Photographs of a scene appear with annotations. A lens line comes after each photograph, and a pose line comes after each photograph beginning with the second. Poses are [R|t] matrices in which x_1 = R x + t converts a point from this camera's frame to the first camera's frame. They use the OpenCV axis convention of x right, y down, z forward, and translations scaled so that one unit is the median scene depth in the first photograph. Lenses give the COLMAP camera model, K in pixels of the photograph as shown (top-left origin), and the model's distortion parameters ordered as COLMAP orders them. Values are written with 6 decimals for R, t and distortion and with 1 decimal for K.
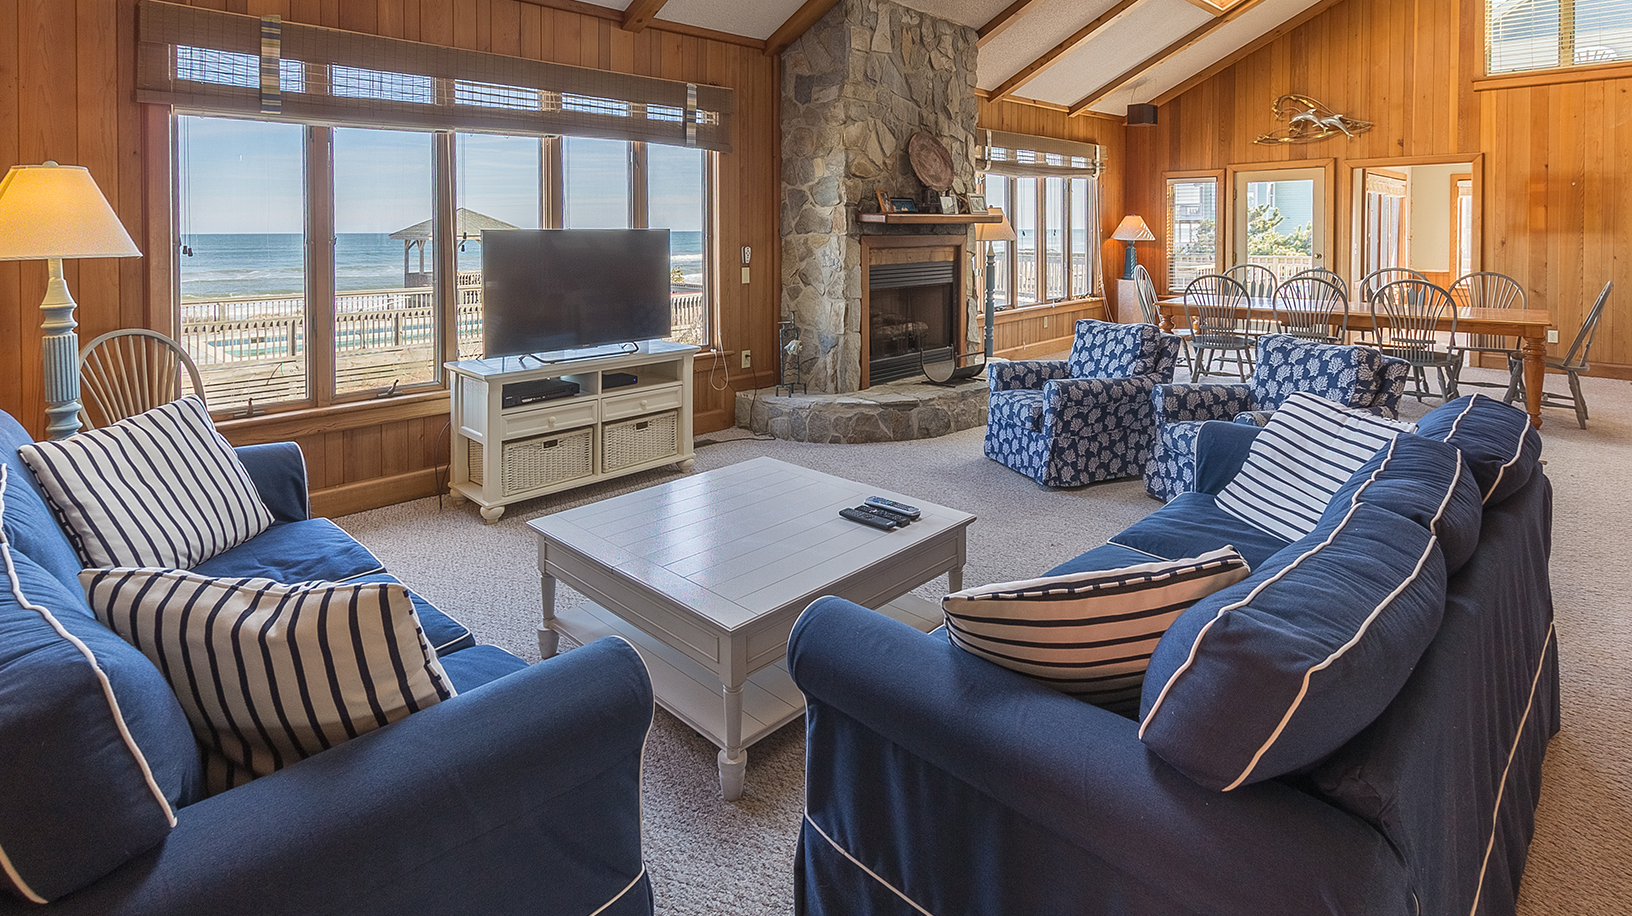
lens RADIAL K [[777.8, 0, 816.0], [0, 777.8, 458.0], [0, 0, 1]] dist [0.002653, -0.000114]
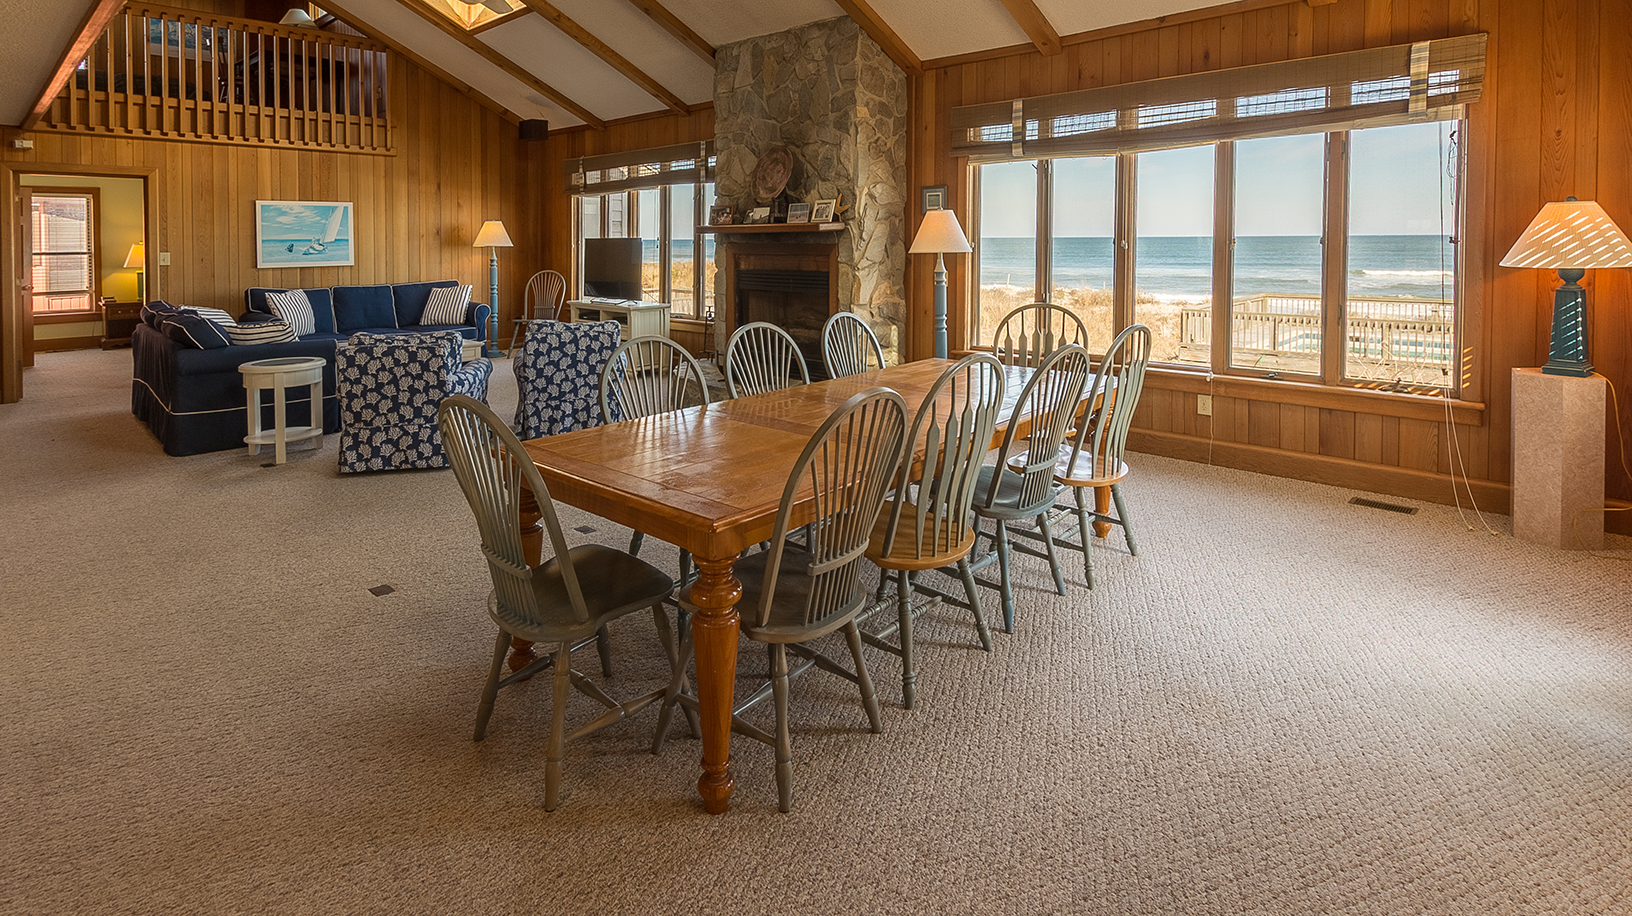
lens RADIAL K [[777.8, 0, 816.0], [0, 777.8, 458.0], [0, 0, 1]] dist [0.002653, -0.000114]
pose [[0.003050, 0.282406, -0.959290, 0.747244], [-0.284001, 0.920039, 0.269948, -0.174089], [0.958819, 0.271616, 0.083010, 0.557824]]
